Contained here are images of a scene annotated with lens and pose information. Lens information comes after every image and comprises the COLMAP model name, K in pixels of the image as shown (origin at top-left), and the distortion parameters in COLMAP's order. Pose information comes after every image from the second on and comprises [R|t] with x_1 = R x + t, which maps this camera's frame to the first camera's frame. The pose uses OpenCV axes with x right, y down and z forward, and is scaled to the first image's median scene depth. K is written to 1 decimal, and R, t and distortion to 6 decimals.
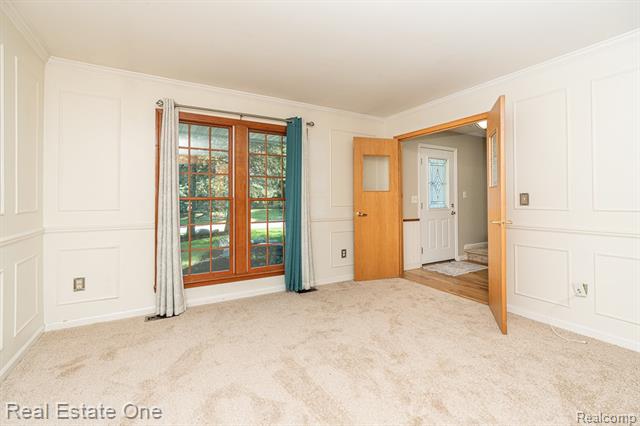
lens RADIAL K [[293.3, 0, 320.6], [0, 293.3, 194.7], [0, 0, 1]] dist [-0.000823, -0.000157]
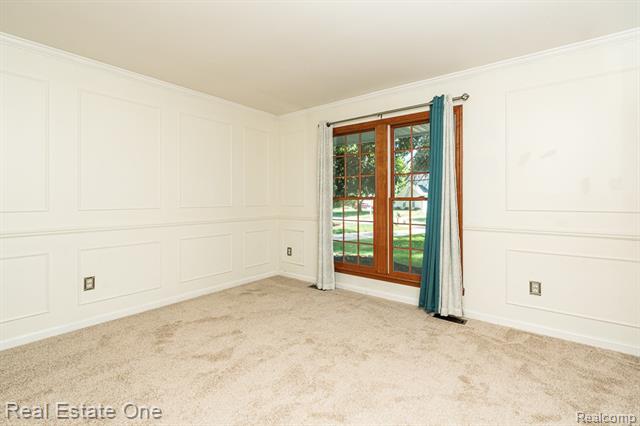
lens RADIAL K [[293.3, 0, 320.6], [0, 293.3, 194.7], [0, 0, 1]] dist [-0.000823, -0.000157]
pose [[0.382389, -0.020260, -0.923779, 0.567074], [0.002848, 0.999781, -0.020748, 0.022621], [0.923997, 0.005303, 0.382363, 0.422658]]
